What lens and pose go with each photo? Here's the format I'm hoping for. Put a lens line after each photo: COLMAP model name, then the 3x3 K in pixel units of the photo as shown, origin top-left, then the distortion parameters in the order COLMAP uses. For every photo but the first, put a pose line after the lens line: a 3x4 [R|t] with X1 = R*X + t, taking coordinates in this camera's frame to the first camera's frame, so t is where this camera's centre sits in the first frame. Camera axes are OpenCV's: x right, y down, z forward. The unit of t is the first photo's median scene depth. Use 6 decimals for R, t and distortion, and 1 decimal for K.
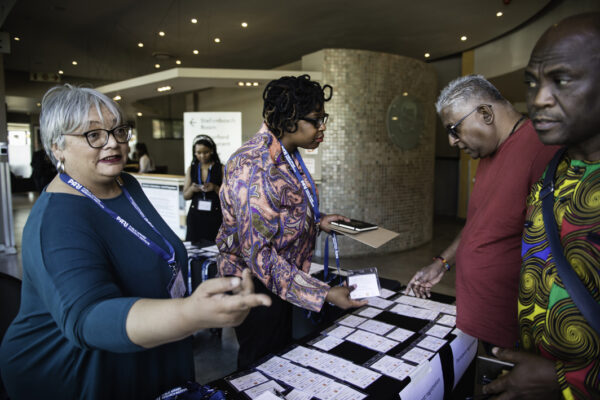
lens RADIAL K [[414.4, 0, 300.0], [0, 414.4, 200.0], [0, 0, 1]] dist [-0.056332, -0.000325]
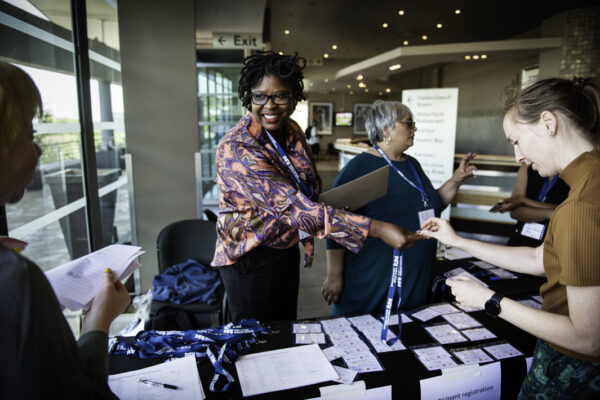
lens RADIAL K [[414.4, 0, 300.0], [0, 414.4, 200.0], [0, 0, 1]] dist [-0.056332, -0.000325]
pose [[0.810414, 0.108642, -0.575696, 0.136263], [-0.075421, 0.993826, 0.081378, -0.004720], [0.580983, -0.022530, 0.813604, 0.010444]]
